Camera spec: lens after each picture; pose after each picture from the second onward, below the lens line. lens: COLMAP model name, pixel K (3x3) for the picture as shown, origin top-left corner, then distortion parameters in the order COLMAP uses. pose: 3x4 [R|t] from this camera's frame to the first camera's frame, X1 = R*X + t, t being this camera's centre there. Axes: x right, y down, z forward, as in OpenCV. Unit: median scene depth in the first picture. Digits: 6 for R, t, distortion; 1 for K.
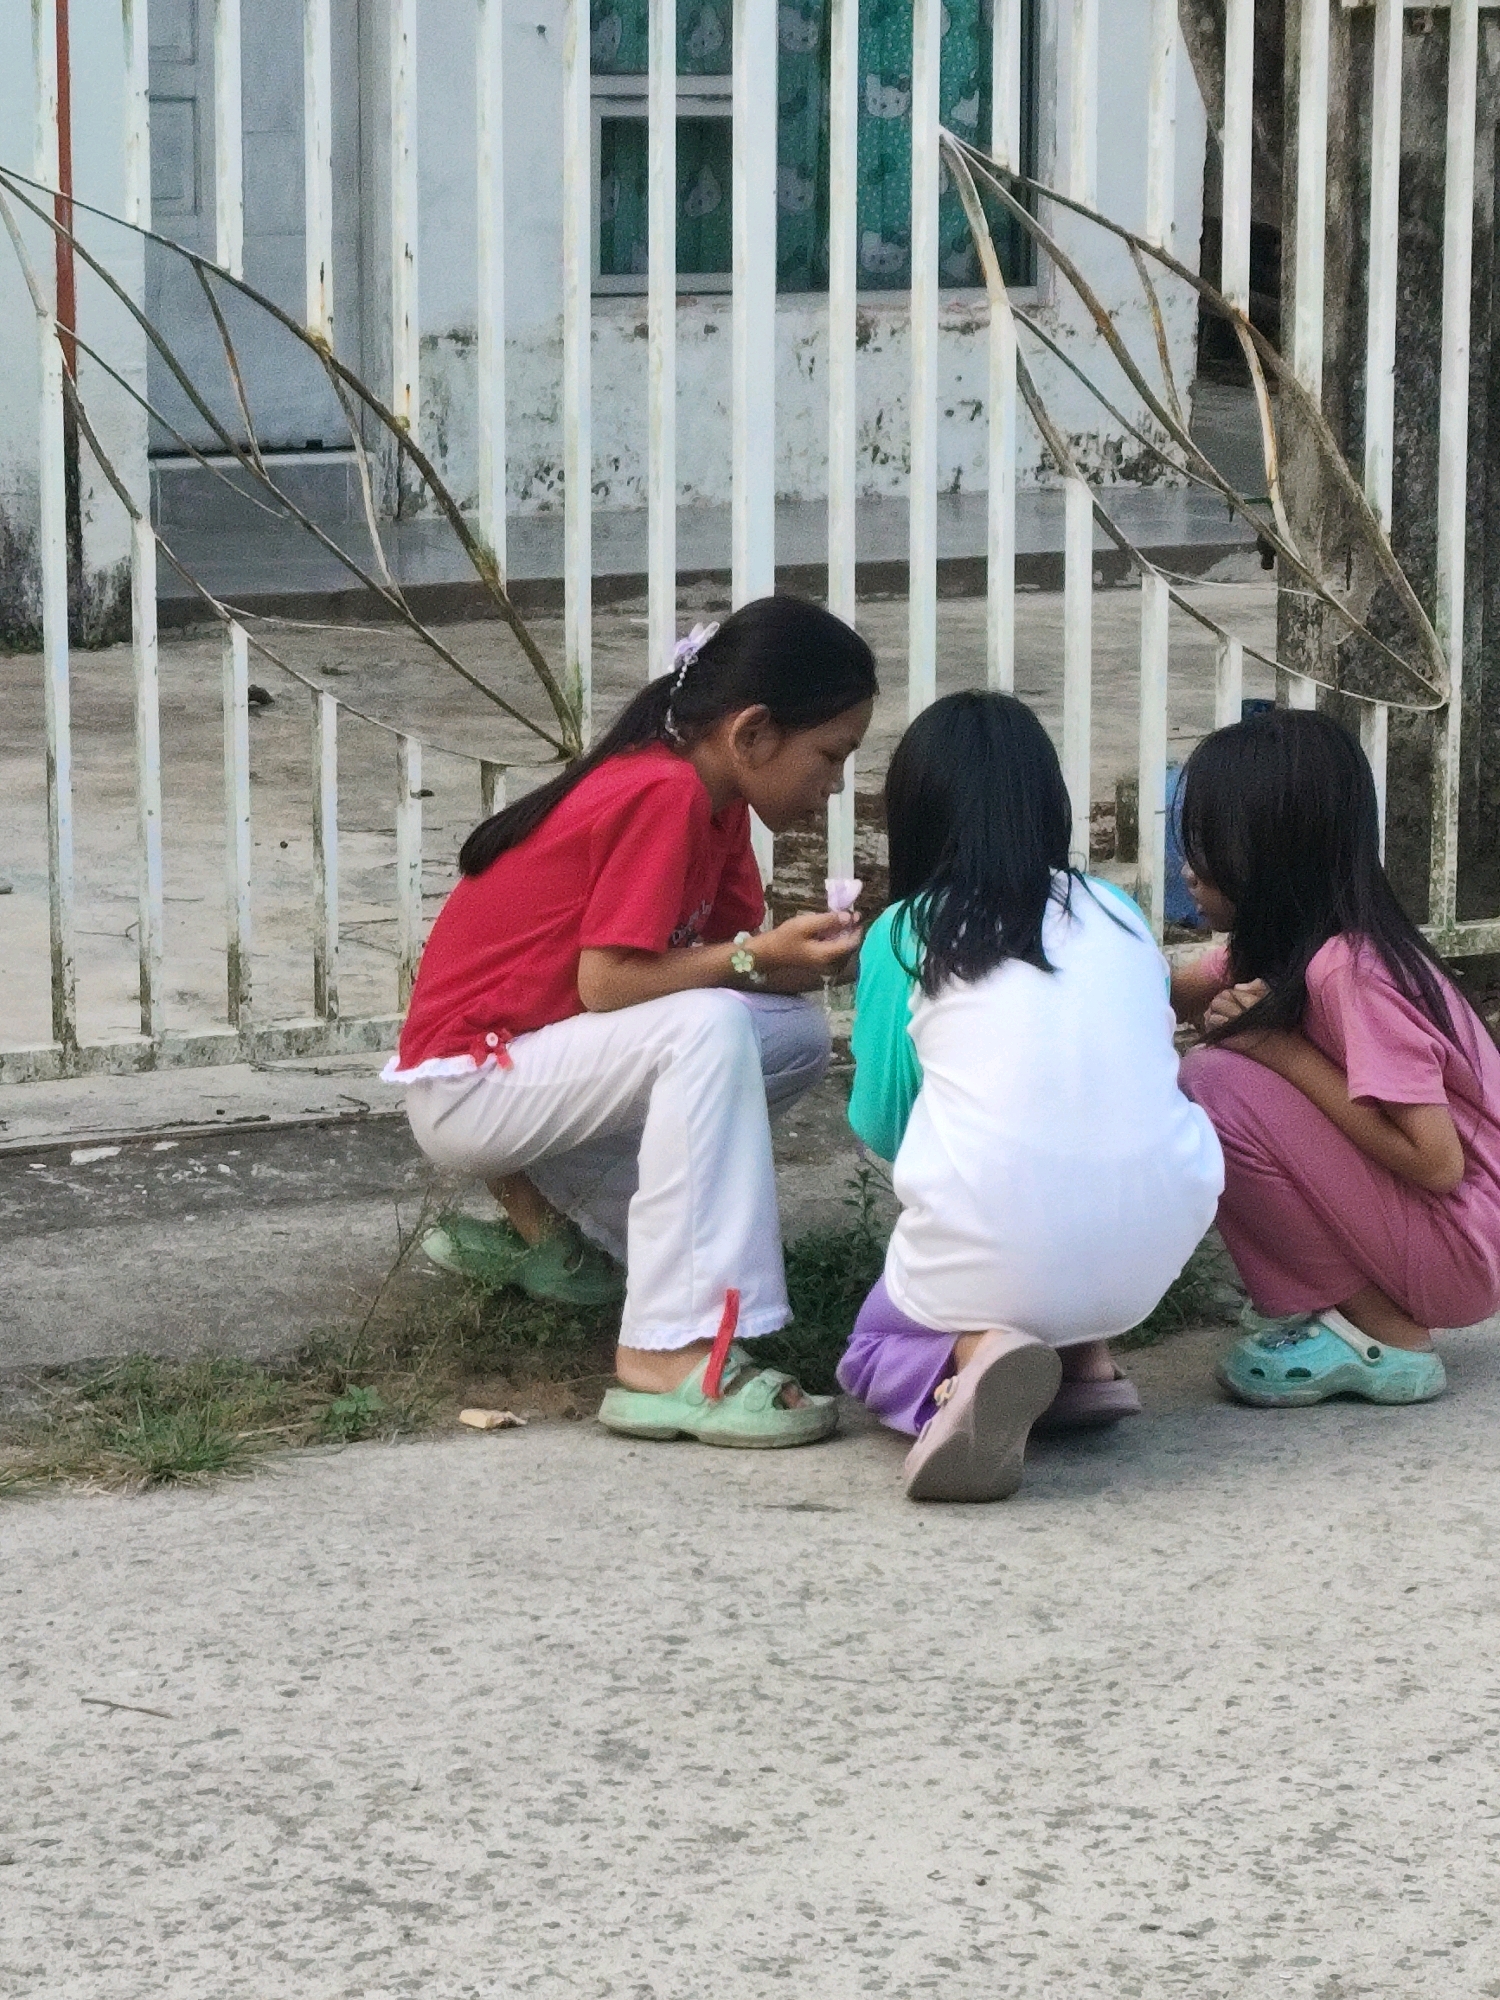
lens RADIAL K [[4634.4, 0, 750.0], [0, 4634.4, 1000.0], [0, 0, 1]] dist [-0.018857, -0.417978]
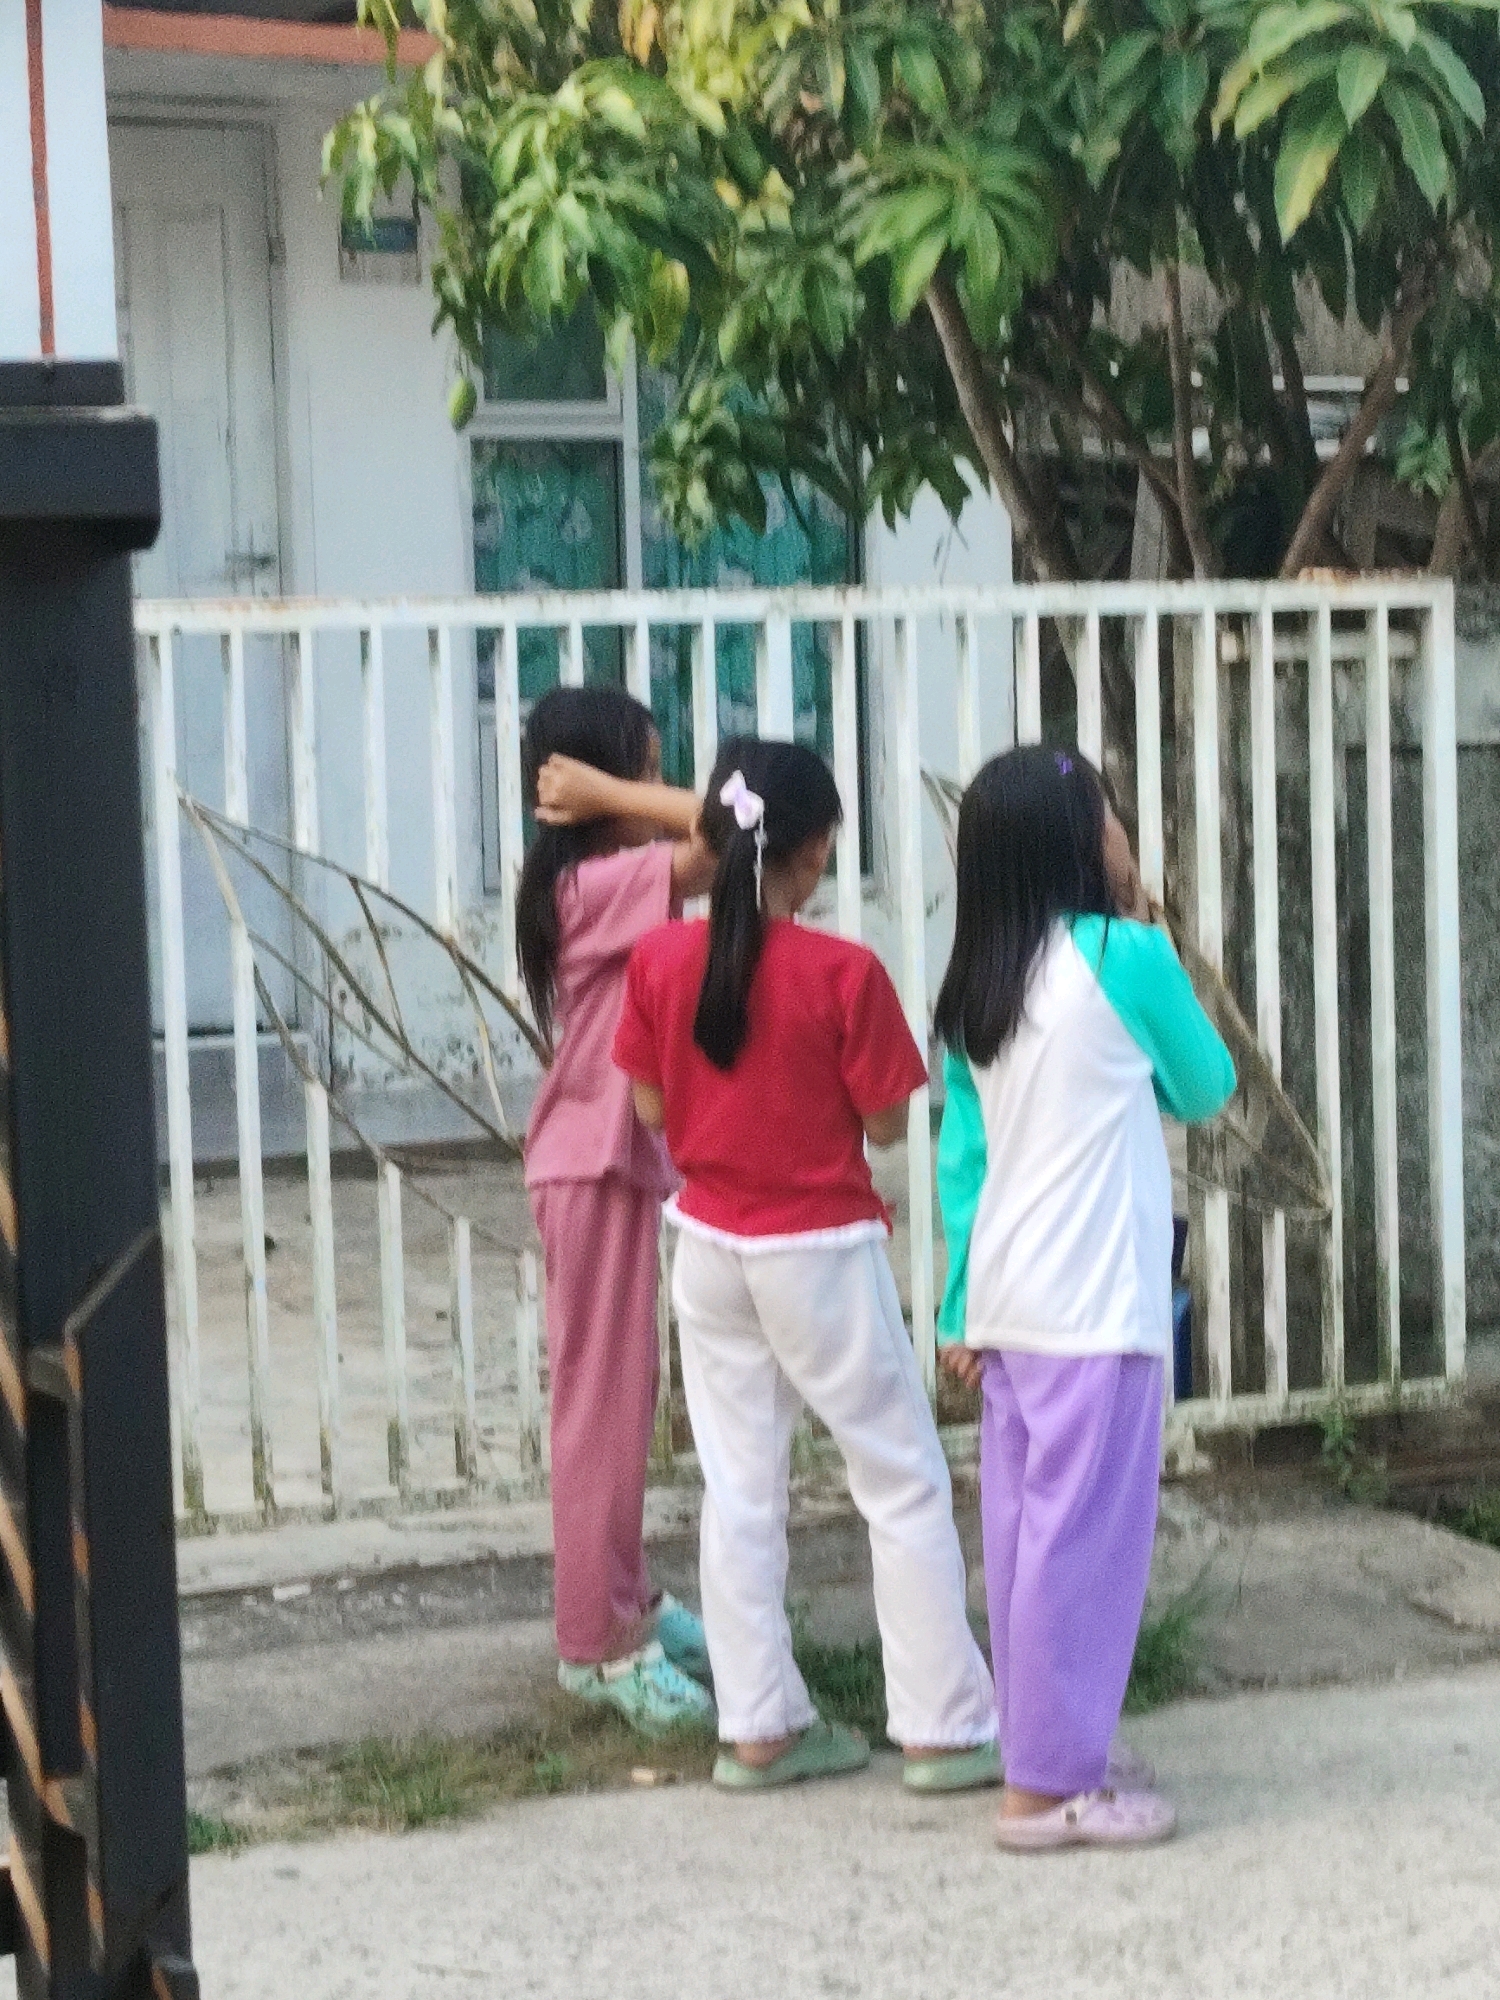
lens RADIAL K [[4417.6, 0, 750.0], [0, 4417.6, 1000.0], [0, 0, 1]] dist [-0.018113, 0.632737]
pose [[0.998295, -0.020836, 0.054532, -0.084390], [0.027415, 0.992050, -0.122824, 0.026265], [-0.051539, 0.124110, 0.990929, -0.212647]]
